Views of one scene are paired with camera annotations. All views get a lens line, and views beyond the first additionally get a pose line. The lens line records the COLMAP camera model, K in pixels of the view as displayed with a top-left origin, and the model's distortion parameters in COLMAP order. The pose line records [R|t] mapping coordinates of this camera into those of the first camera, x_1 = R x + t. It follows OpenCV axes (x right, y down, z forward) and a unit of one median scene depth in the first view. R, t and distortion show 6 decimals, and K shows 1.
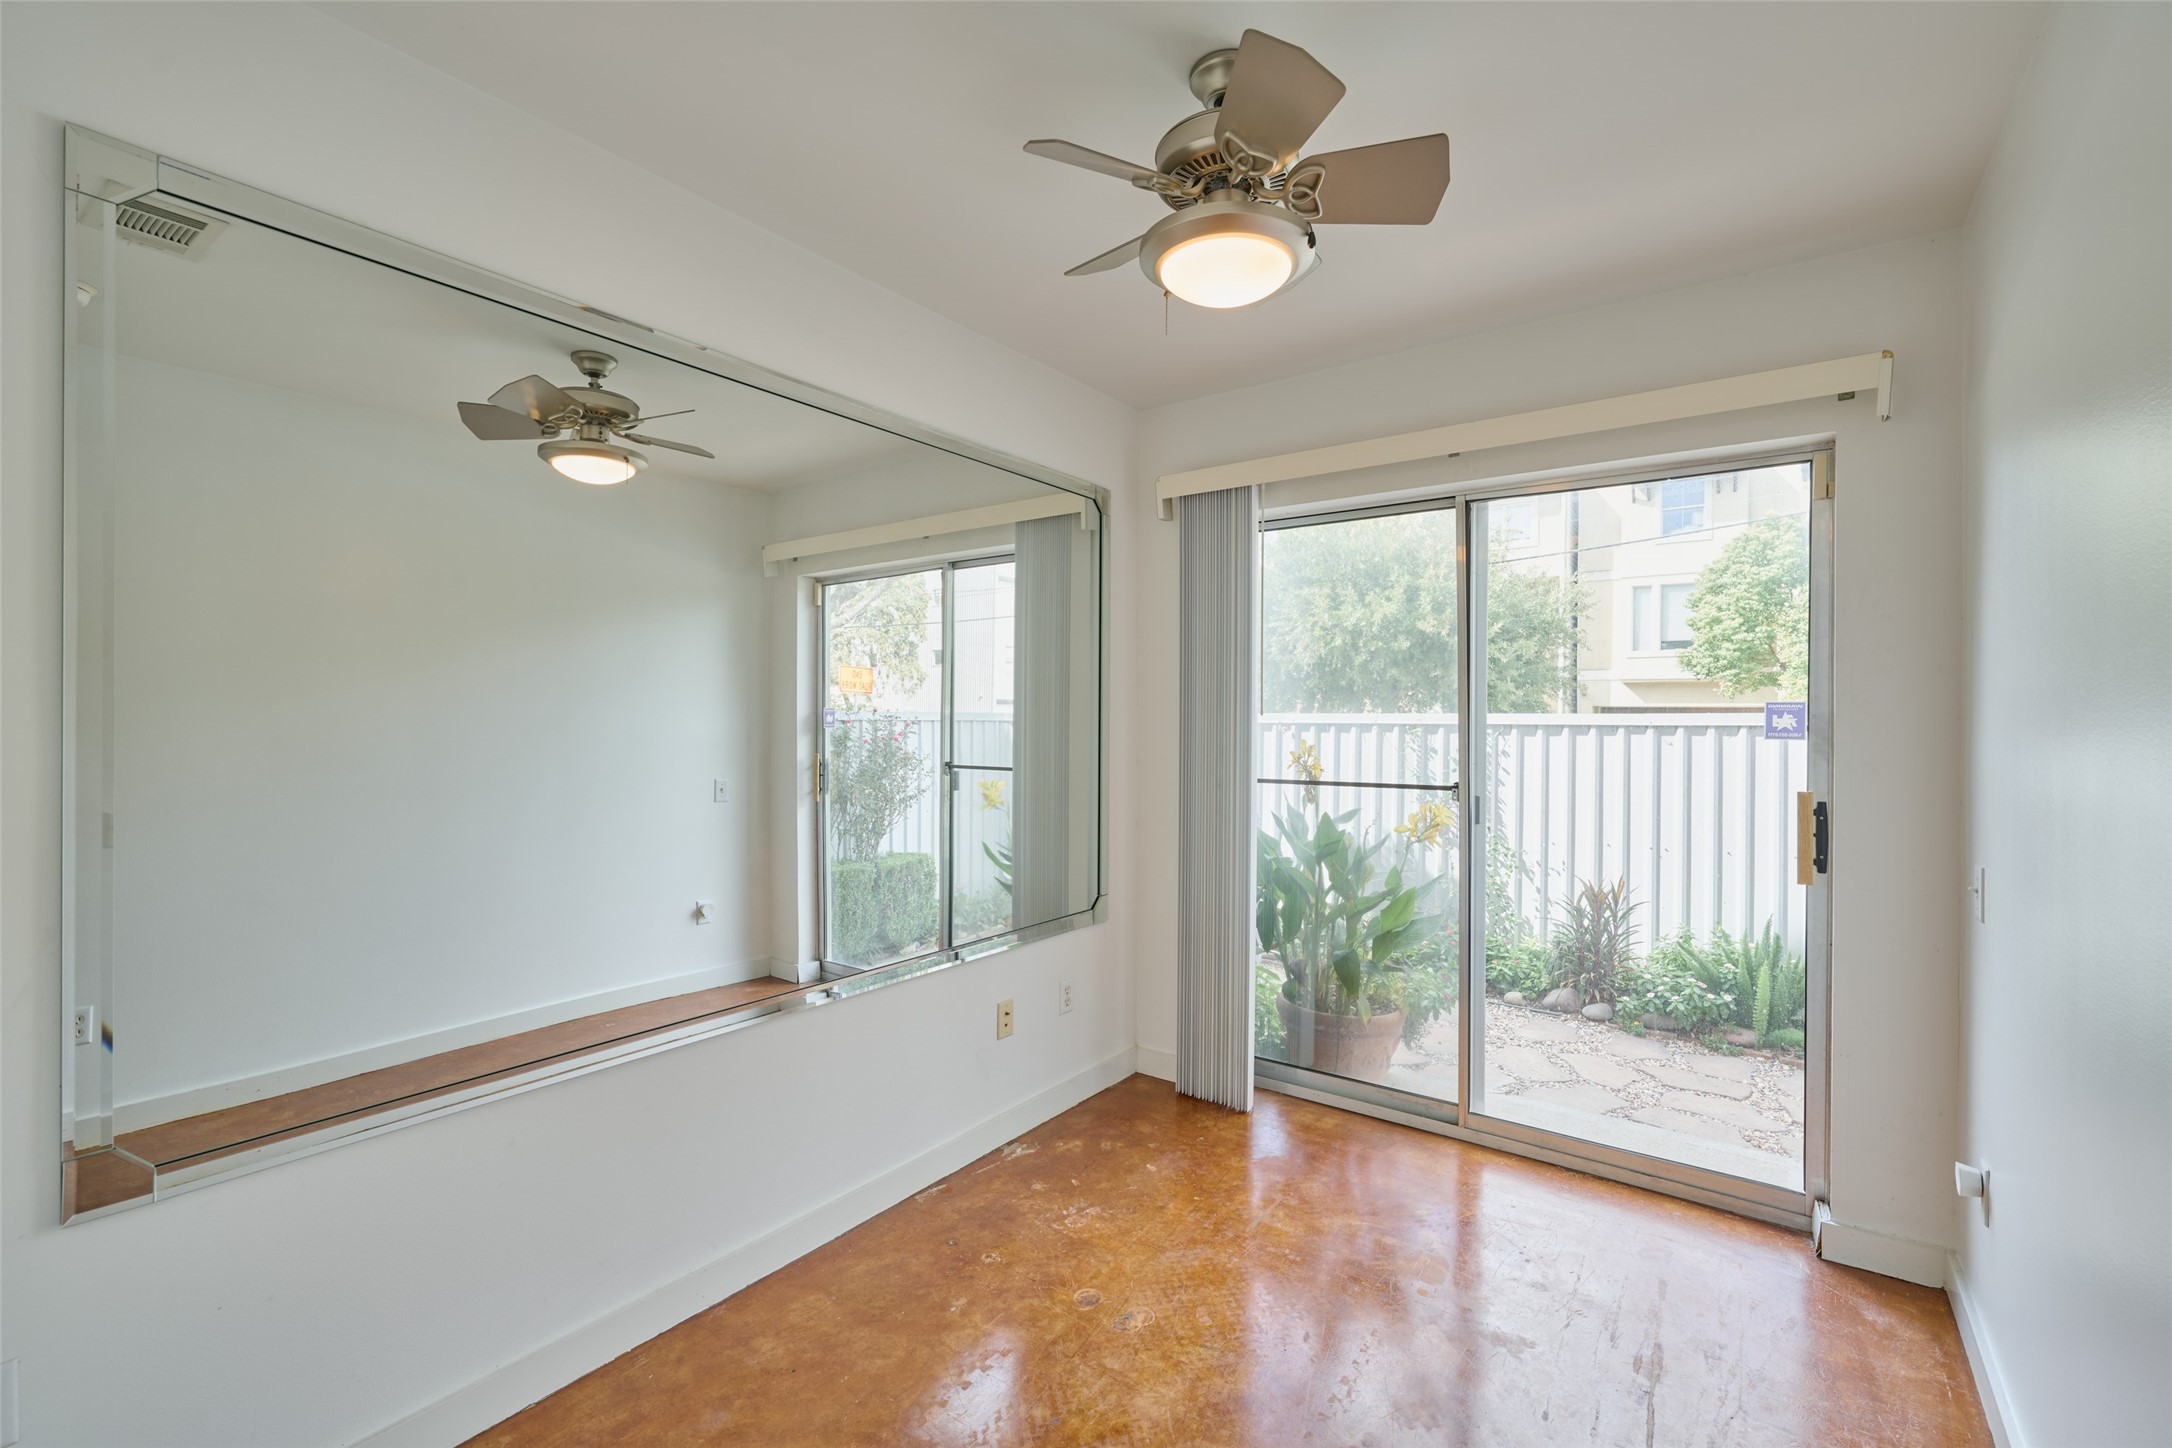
lens RADIAL K [[971.5, 0, 1086.0], [0, 971.5, 724.0], [0, 0, 1]] dist [0.000715, 0.000030]
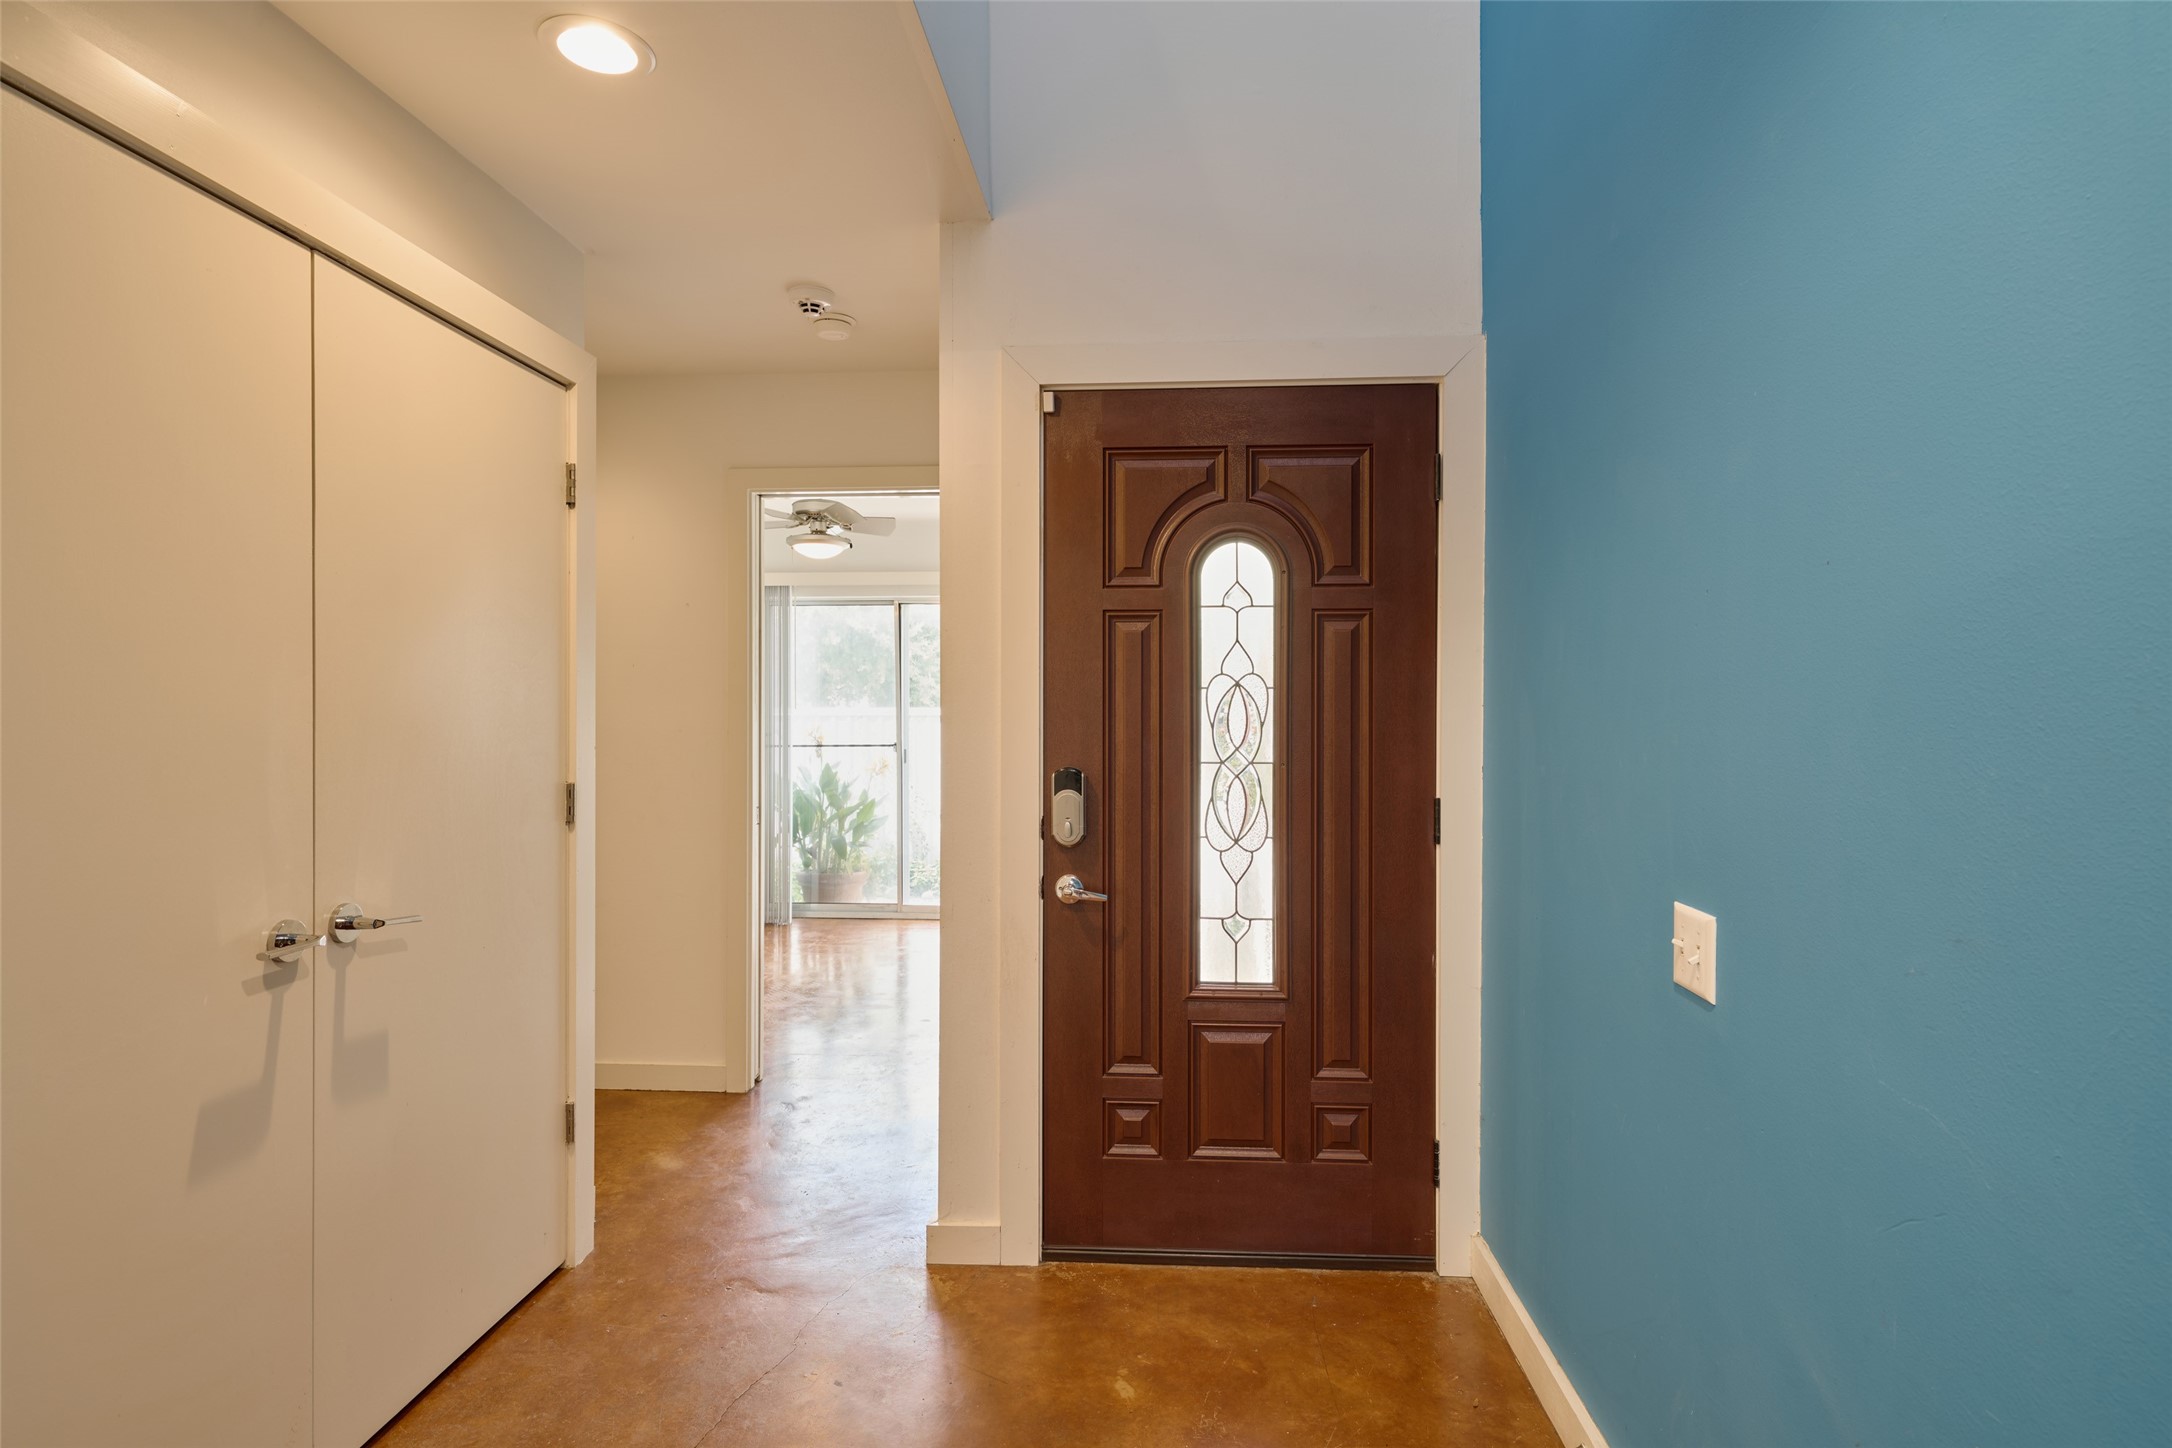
lens RADIAL K [[1078.7, 0, 1094.0], [0, 1078.7, 721.8], [0, 0, 1]] dist [-0.000279, 0.000087]
pose [[0.847642, -0.009758, 0.530478, -0.395585], [0.007996, 0.999952, 0.005617, 0.007288], [-0.530508, -0.000519, 0.847680, -0.967465]]
